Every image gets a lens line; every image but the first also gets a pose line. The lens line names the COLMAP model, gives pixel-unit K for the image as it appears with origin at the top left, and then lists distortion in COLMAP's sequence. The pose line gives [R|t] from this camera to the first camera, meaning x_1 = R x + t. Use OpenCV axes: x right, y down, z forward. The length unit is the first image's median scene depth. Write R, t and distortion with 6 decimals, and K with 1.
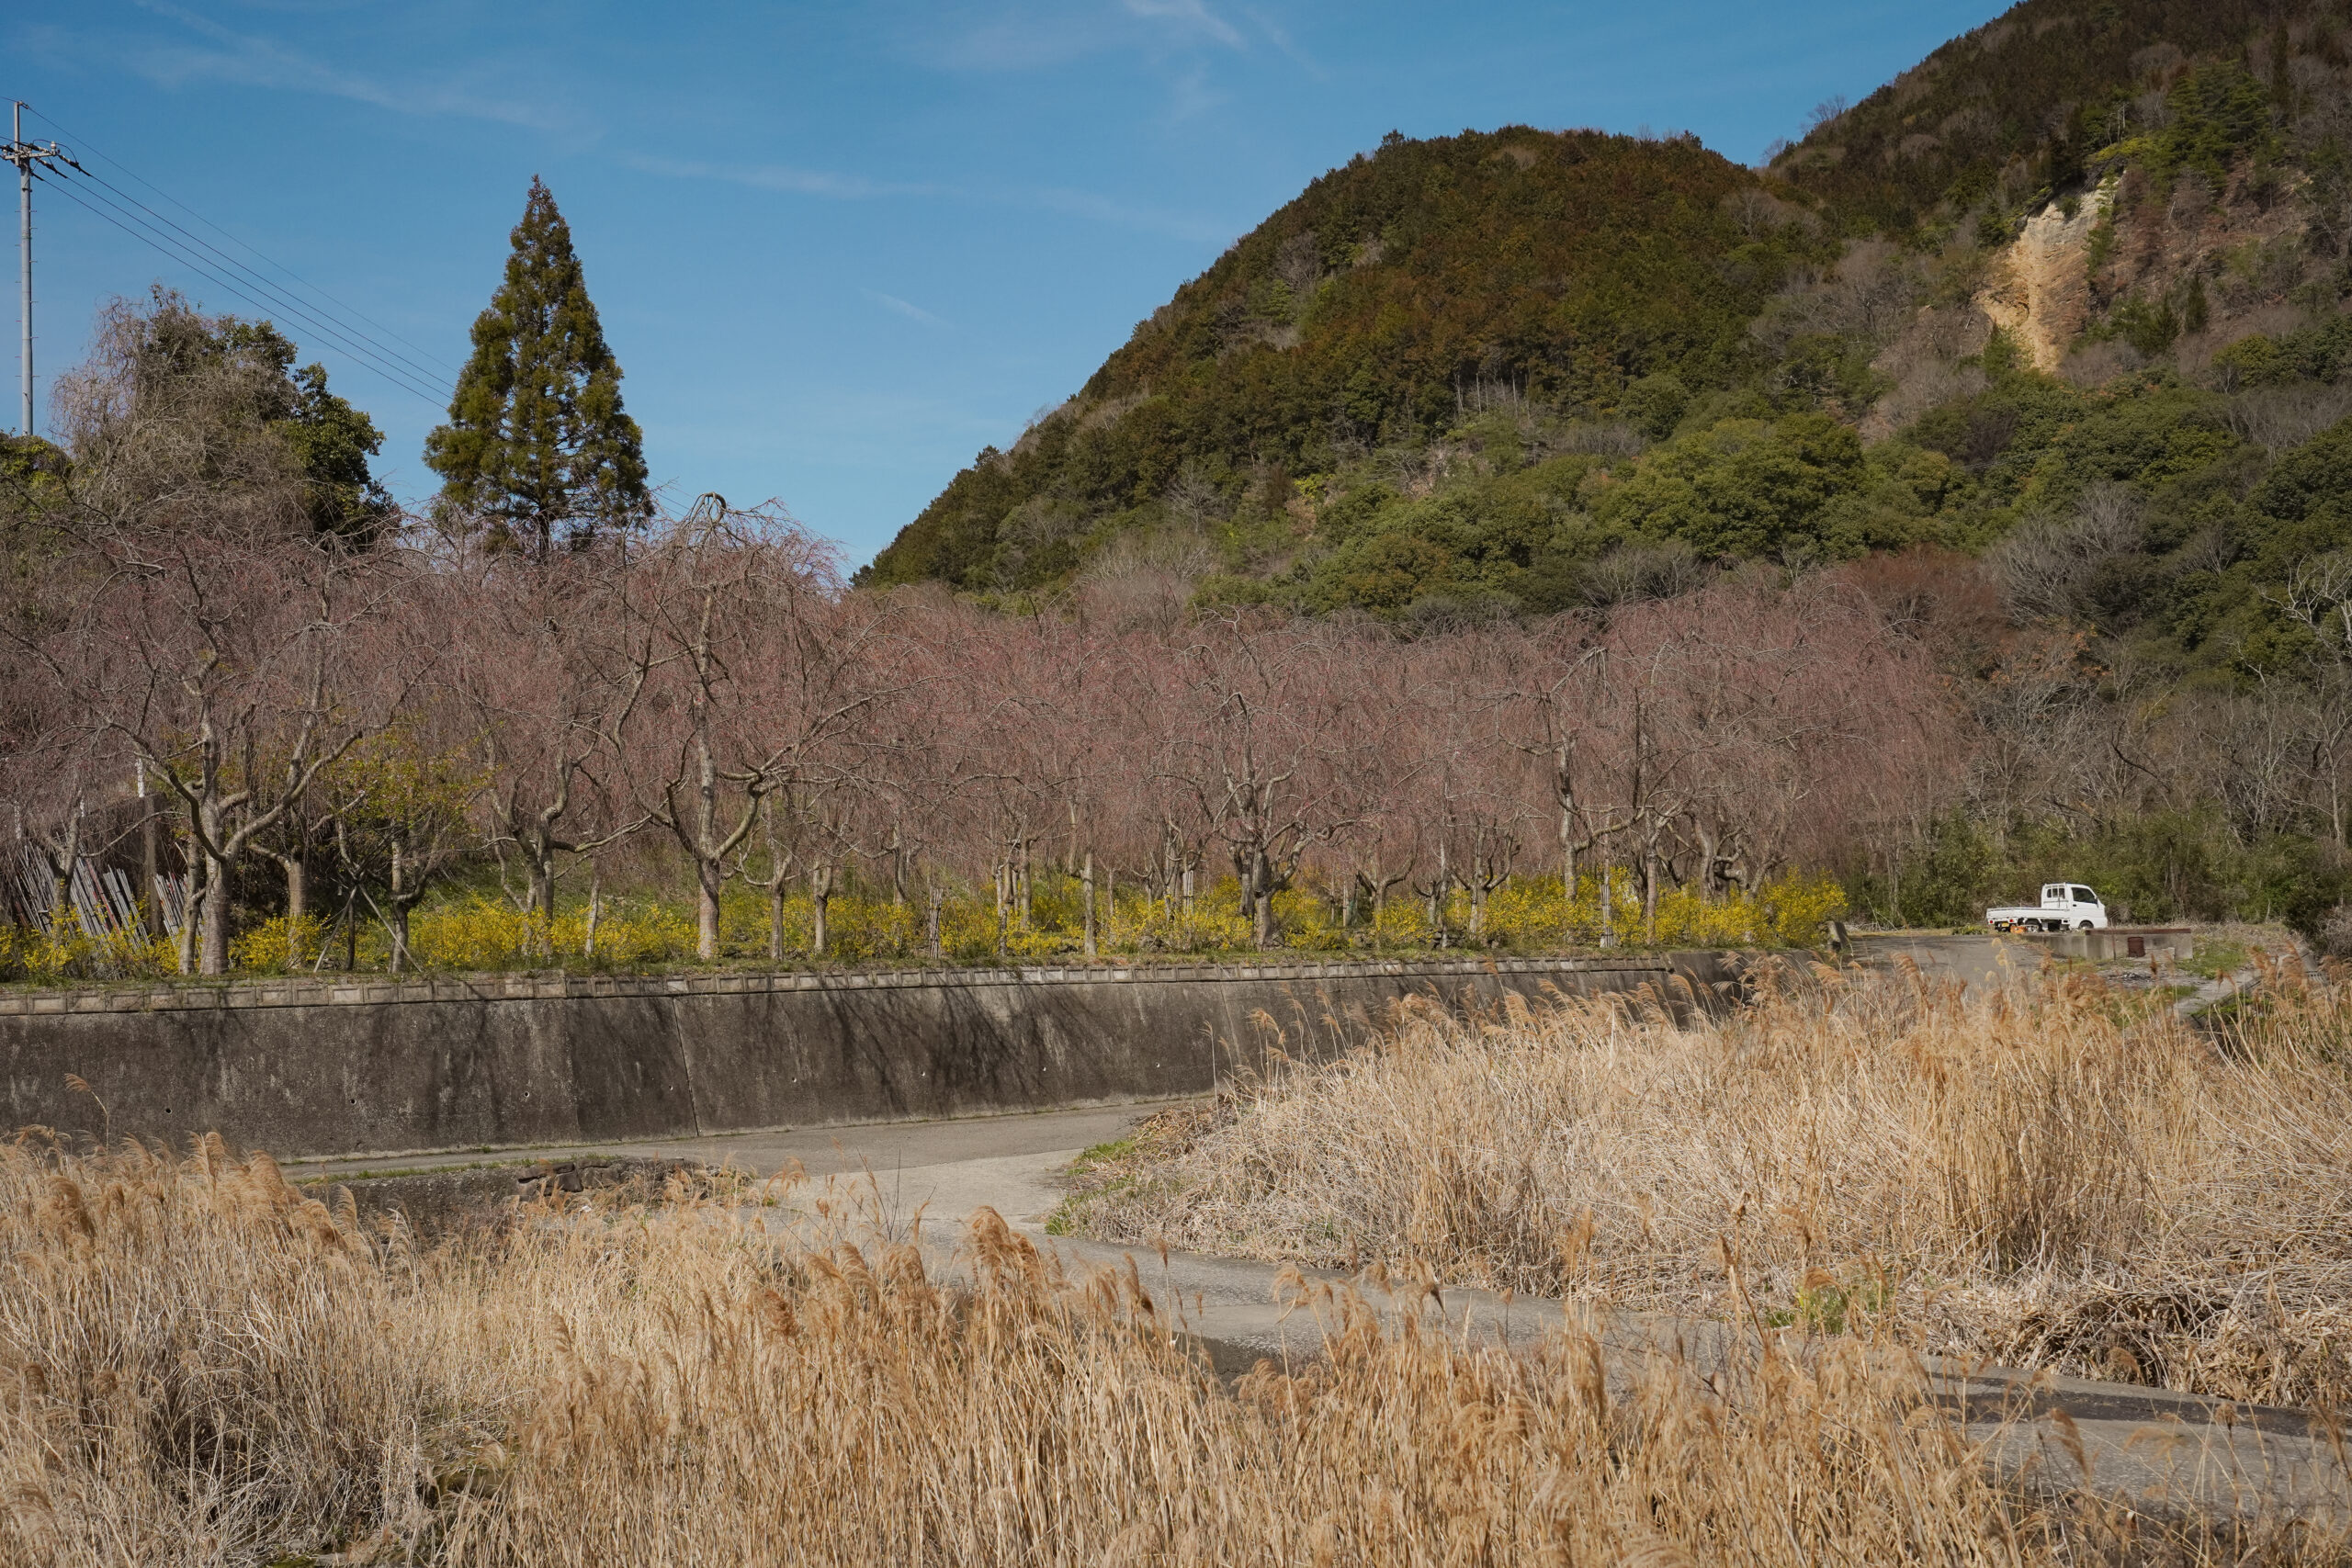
lens RADIAL K [[3282.5, 0, 1176.0], [0, 3282.5, 784.0], [0, 0, 1]] dist [0.306247, -0.062053]
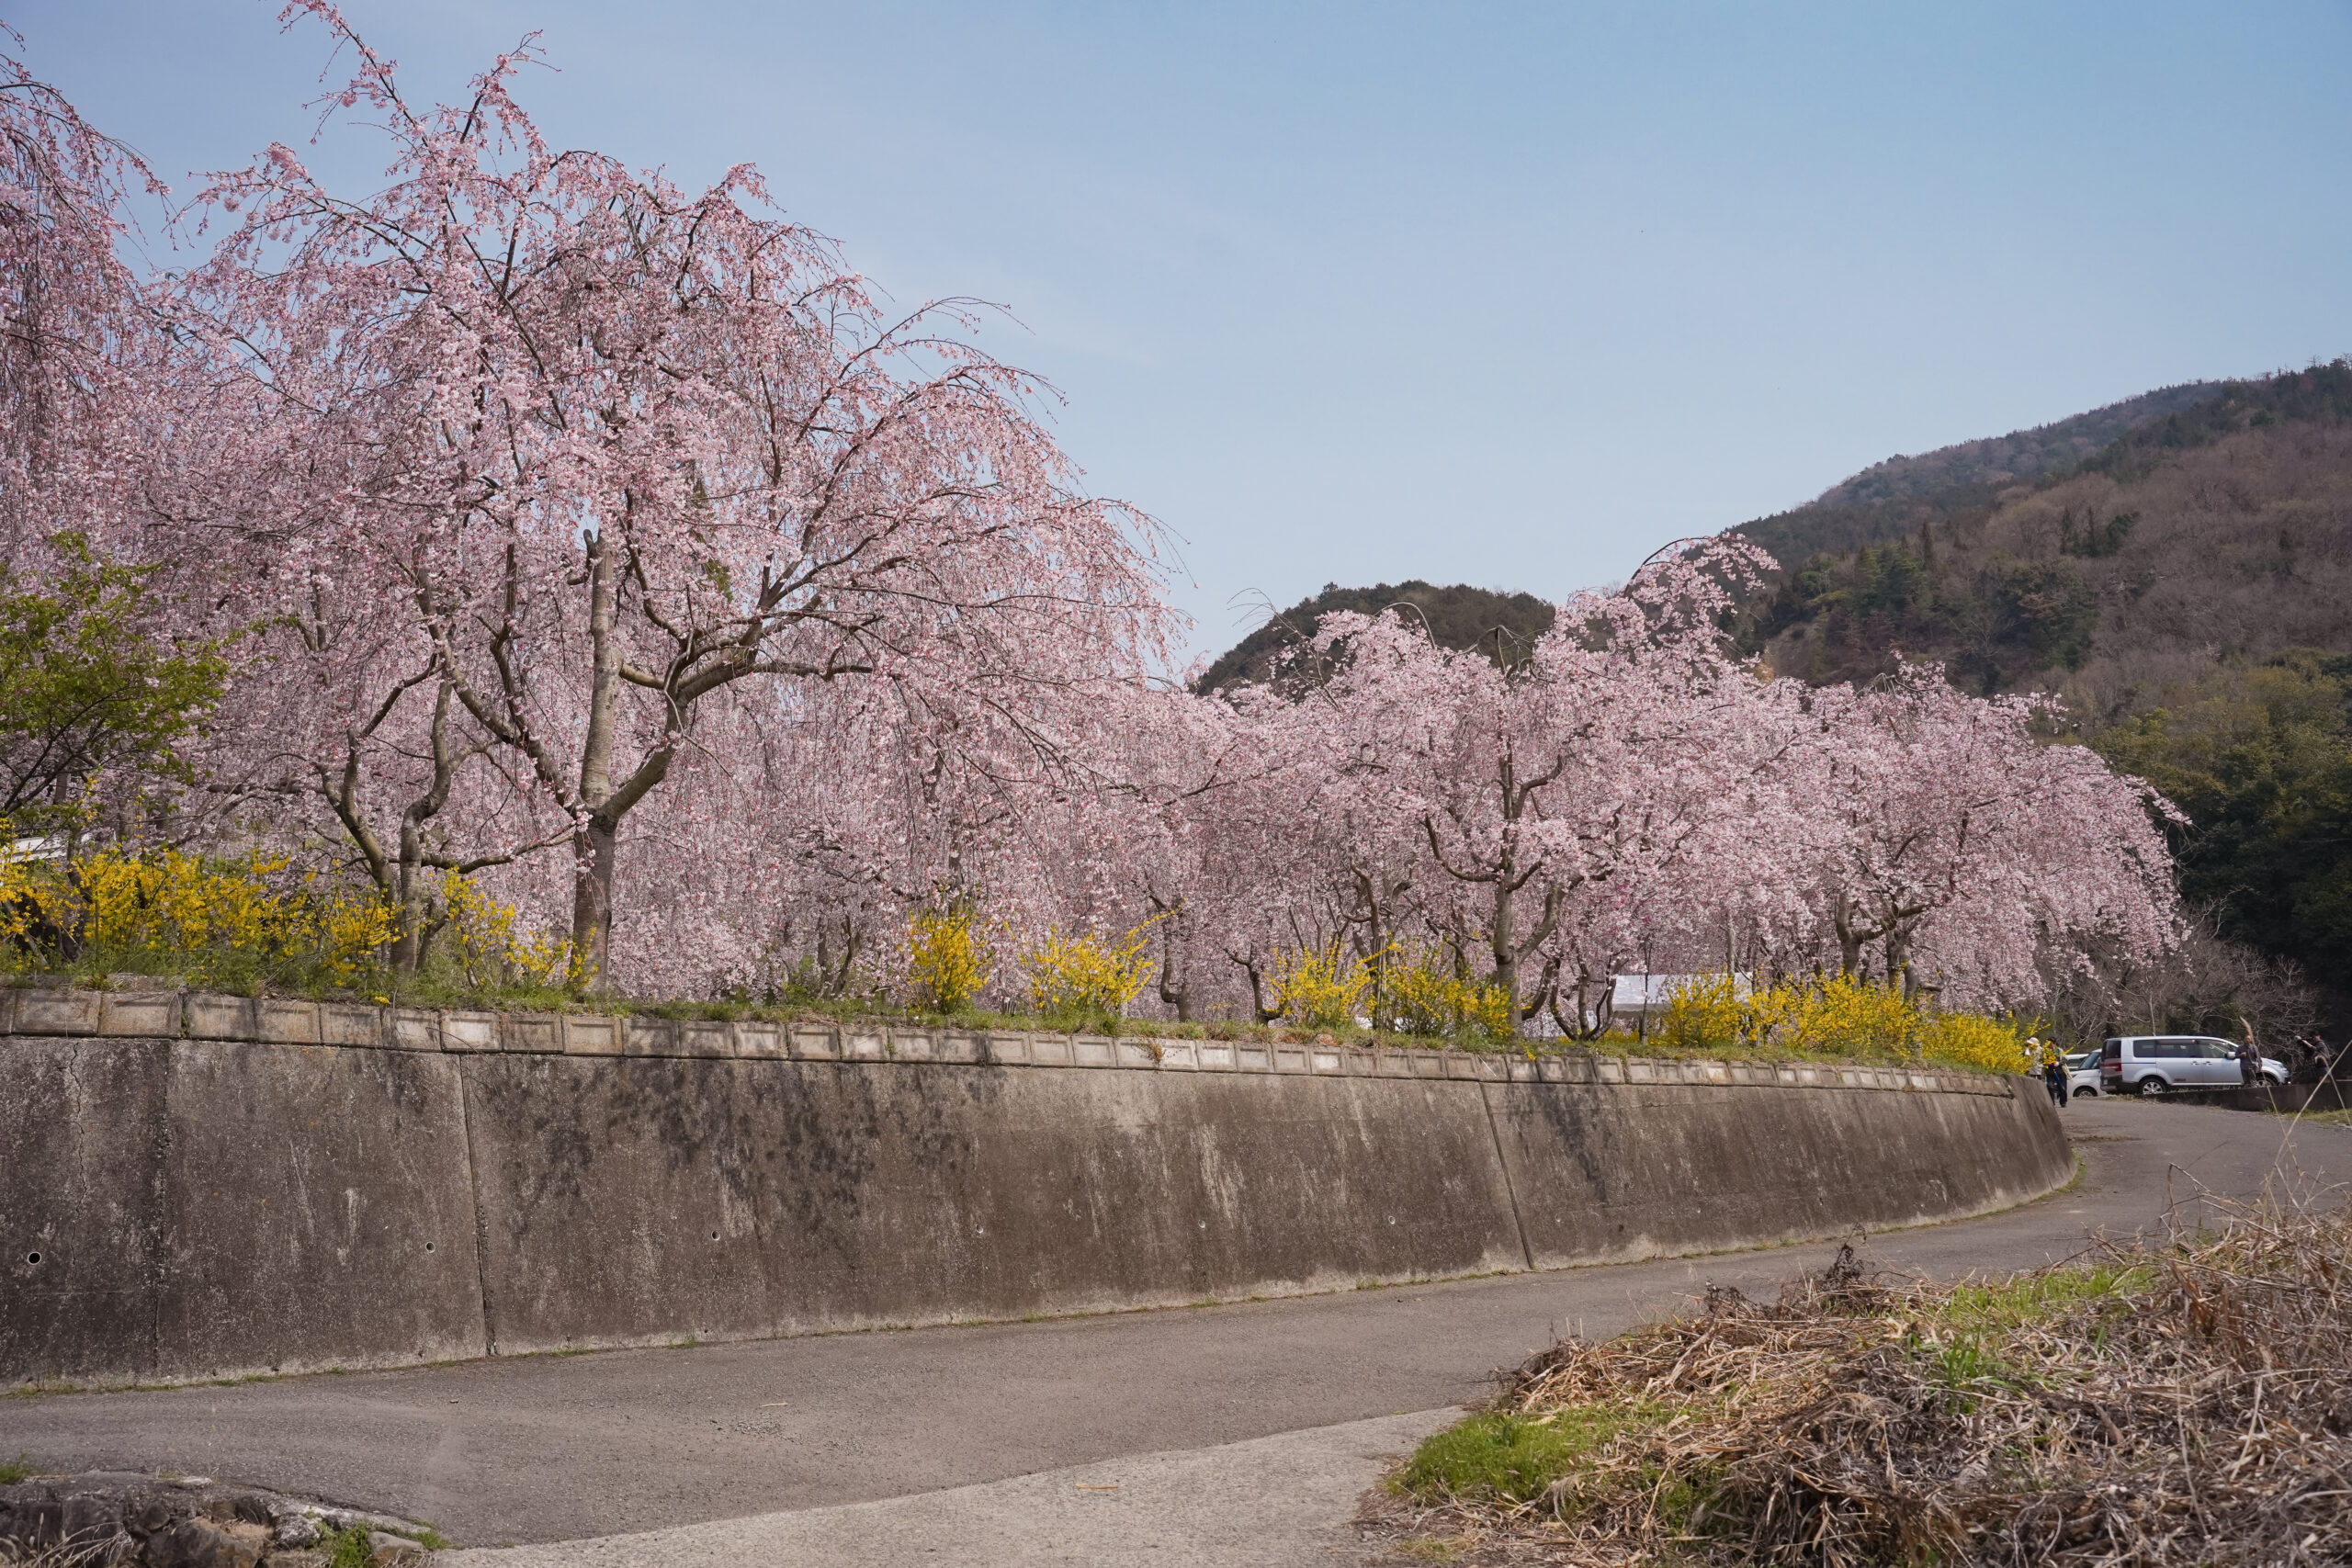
lens RADIAL K [[2255.5, 0, 1176.0], [0, 2255.5, 784.0], [0, 0, 1]] dist [-0.053842, 0.208367]
pose [[0.999869, 0.016159, -0.000925, -0.044227], [-0.016165, 0.994109, -0.107172, 0.052883], [-0.000812, 0.107173, 0.994240, 0.606470]]
